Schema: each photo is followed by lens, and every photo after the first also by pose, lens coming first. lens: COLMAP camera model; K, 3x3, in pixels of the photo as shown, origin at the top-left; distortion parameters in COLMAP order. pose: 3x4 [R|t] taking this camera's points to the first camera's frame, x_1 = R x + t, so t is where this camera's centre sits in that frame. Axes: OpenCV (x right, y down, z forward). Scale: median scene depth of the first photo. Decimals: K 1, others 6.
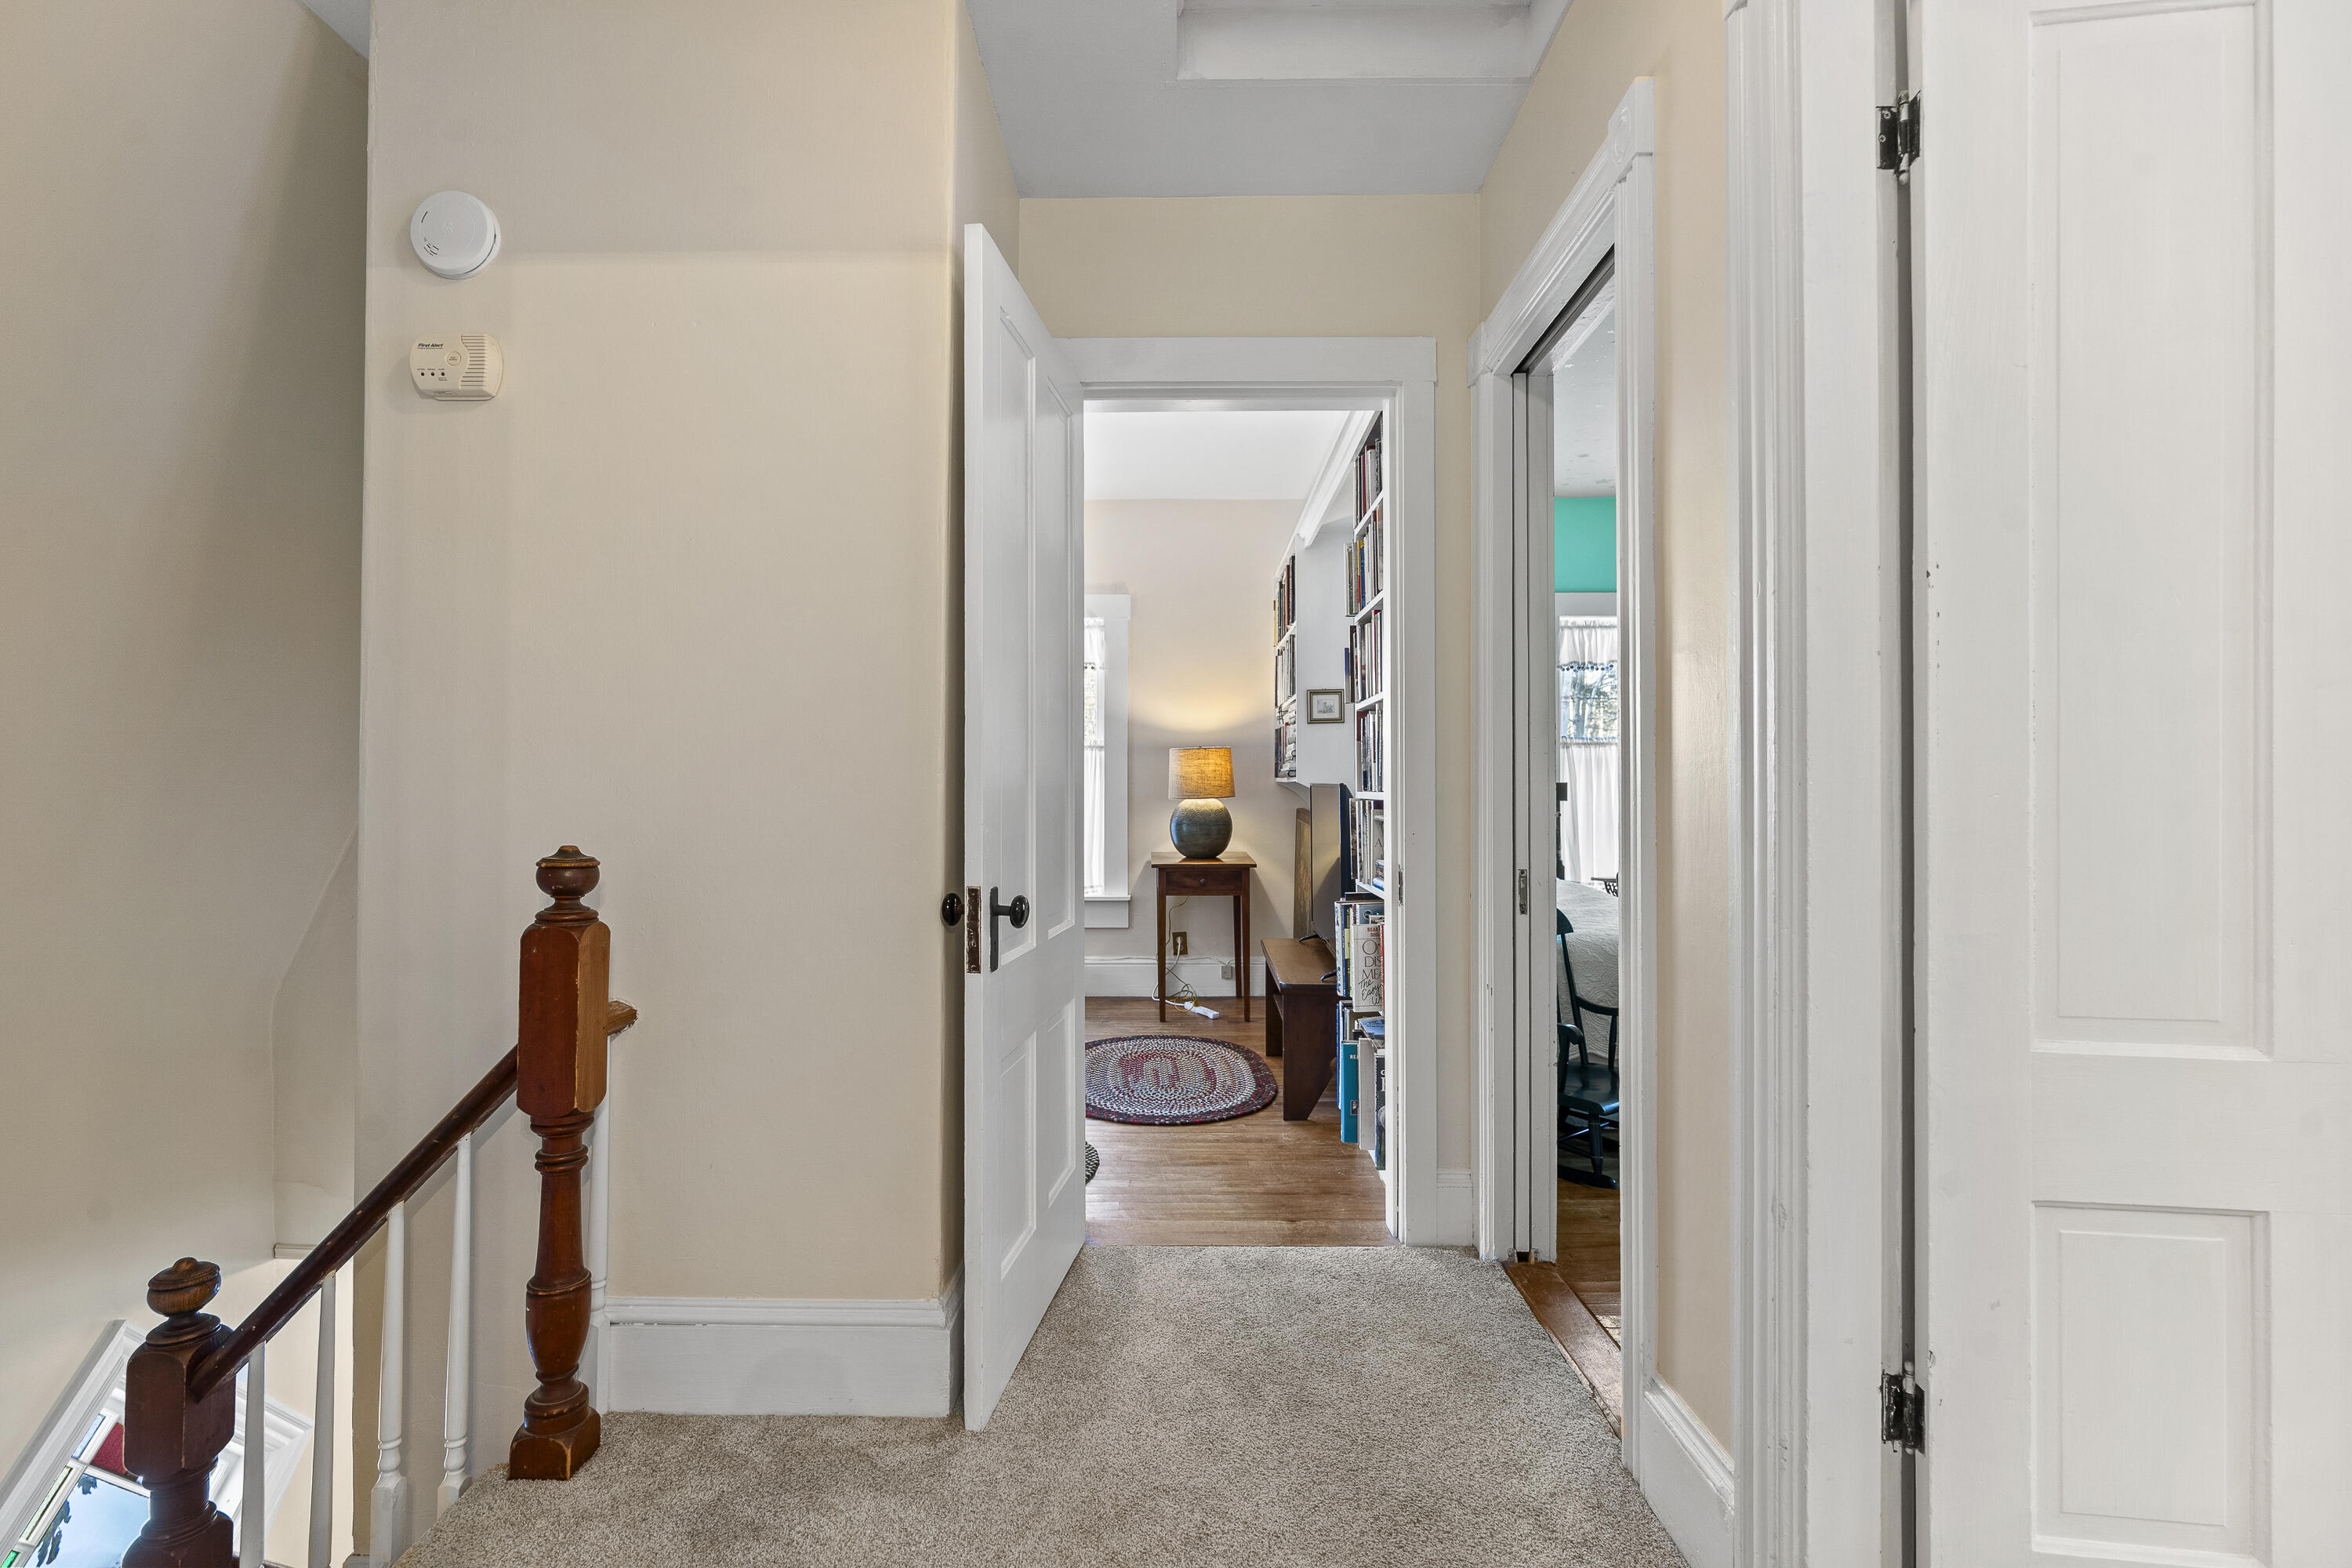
lens RADIAL K [[1067.2, 0, 1176.8], [0, 1067.2, 780.2], [0, 0, 1]] dist [-0.010185, 0.003433]
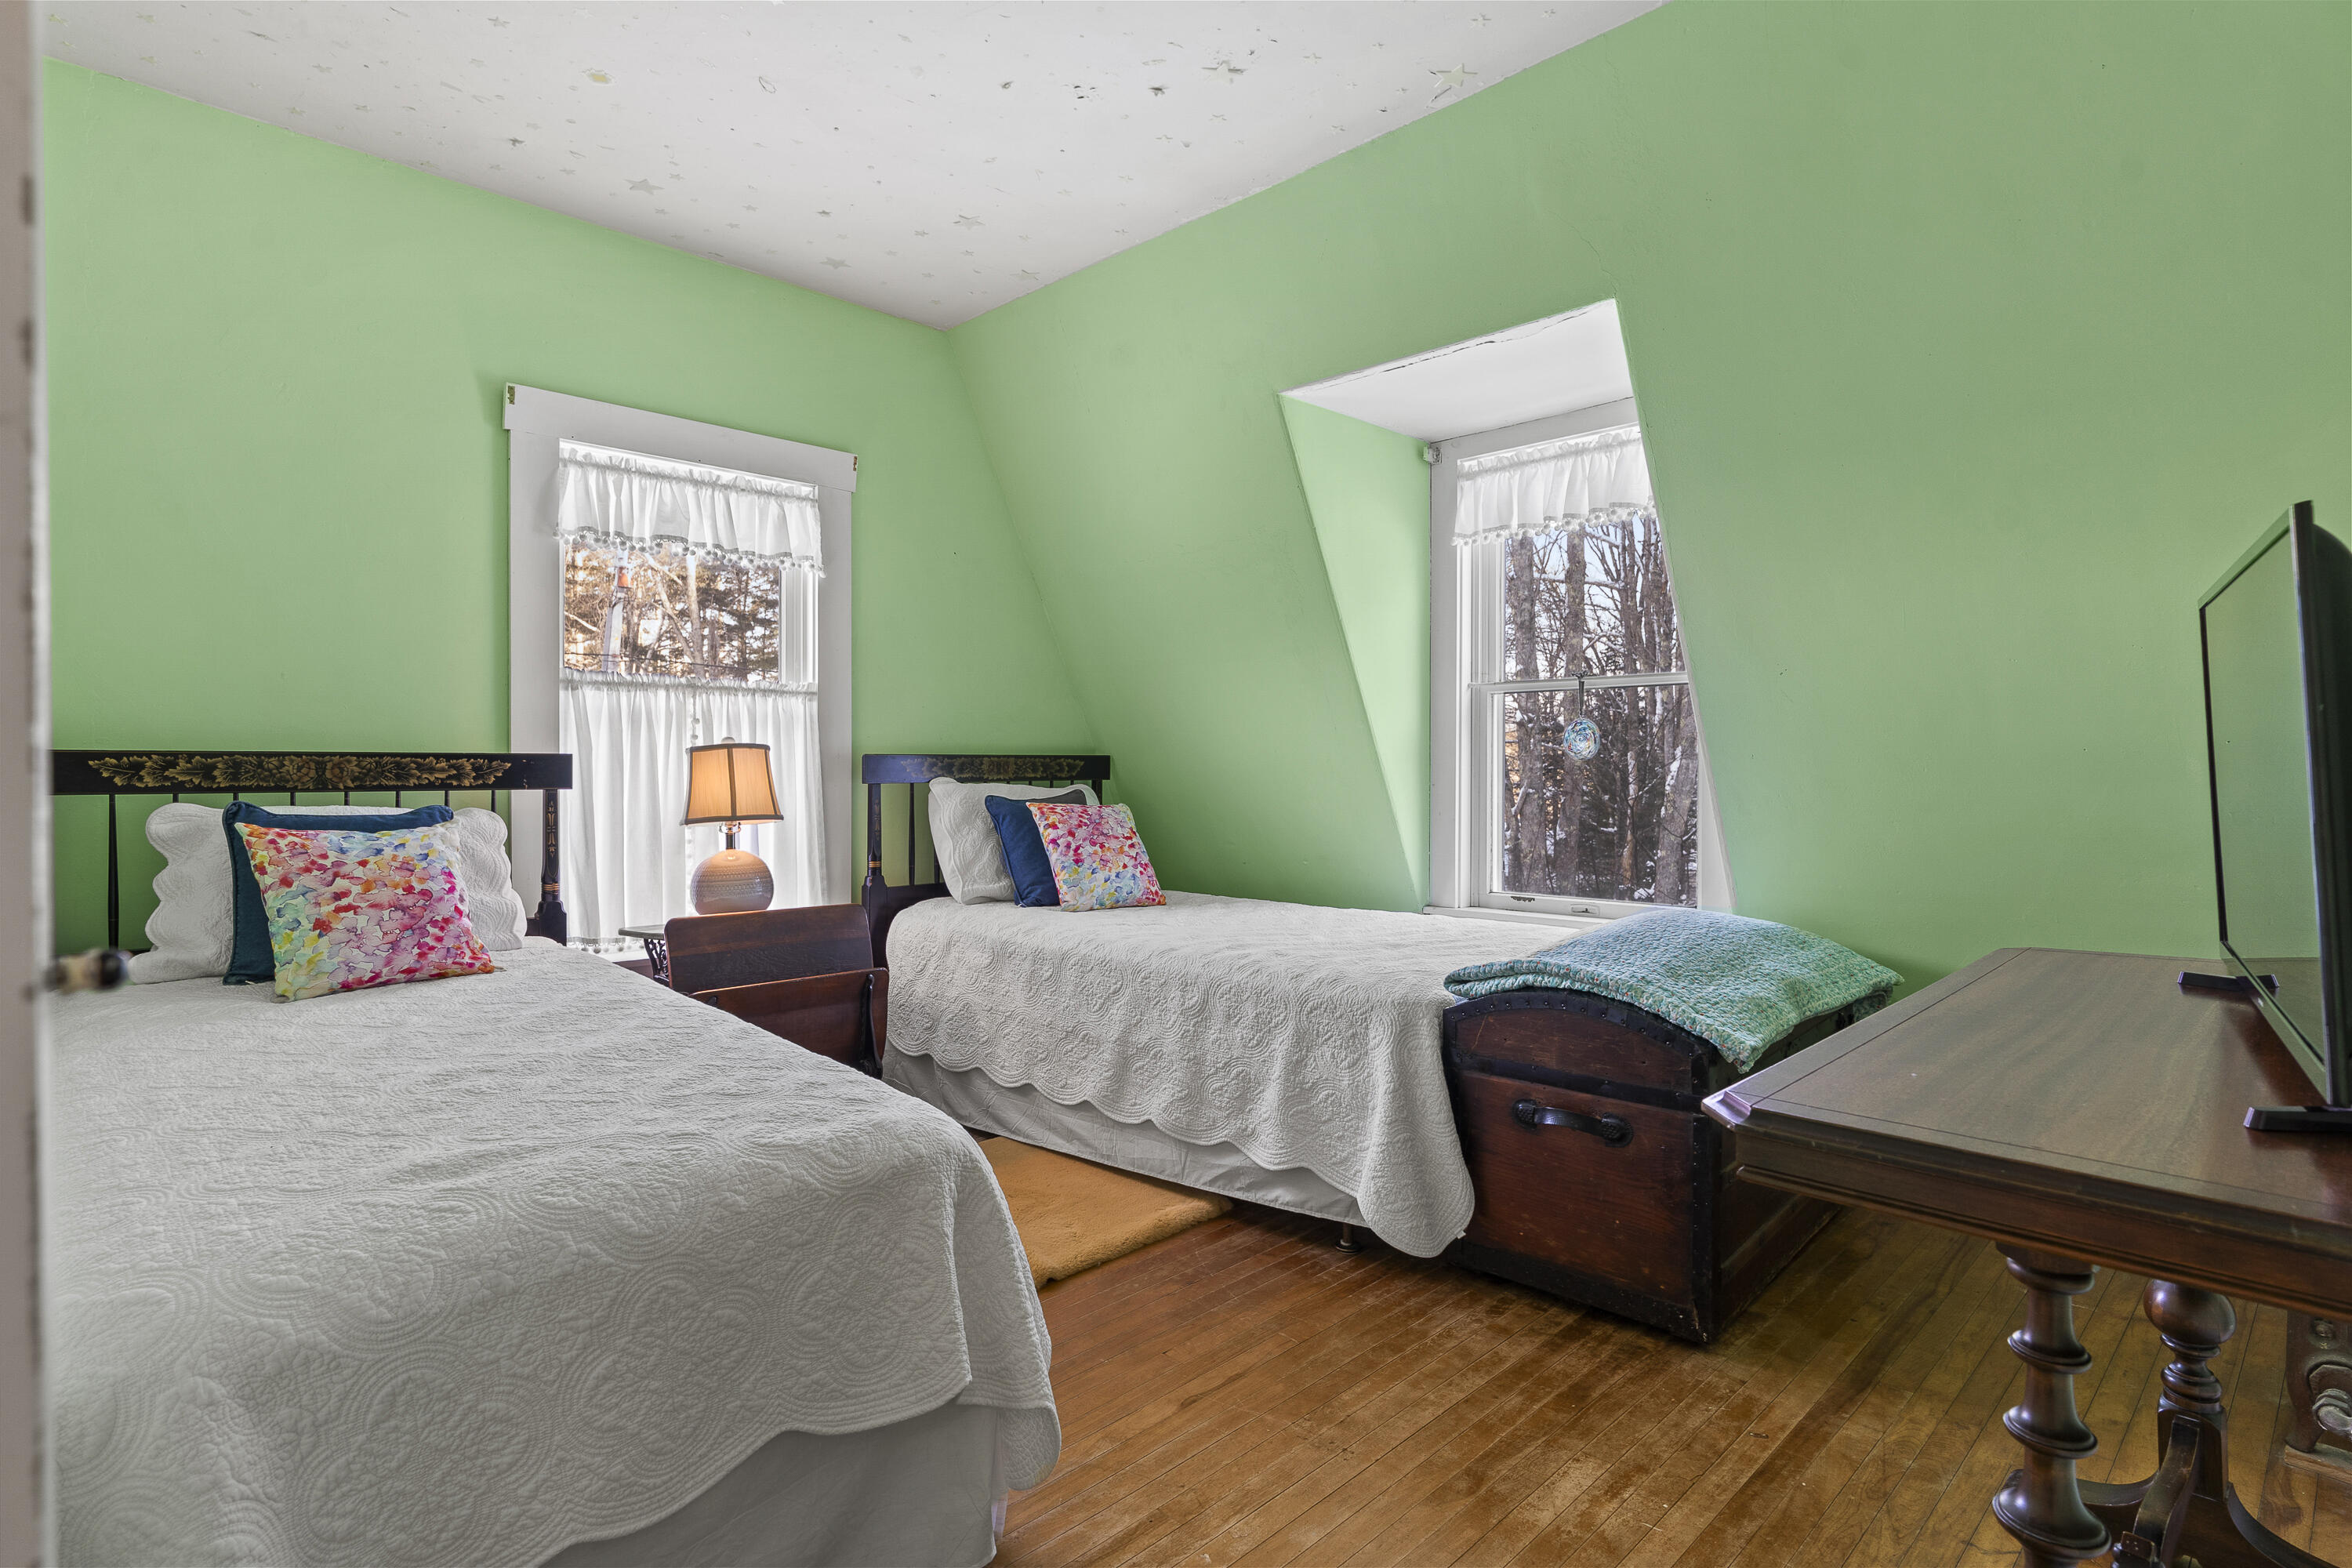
lens RADIAL K [[1197.2, 0, 1181.0], [0, 1197.2, 778.8], [0, 0, 1]] dist [-0.009777, 0.005341]
pose [[0.703022, -0.002619, 0.711163, 0.155649], [-0.009134, 0.999877, 0.012712, 0.004480], [-0.711109, -0.015432, 0.702912, 0.364896]]
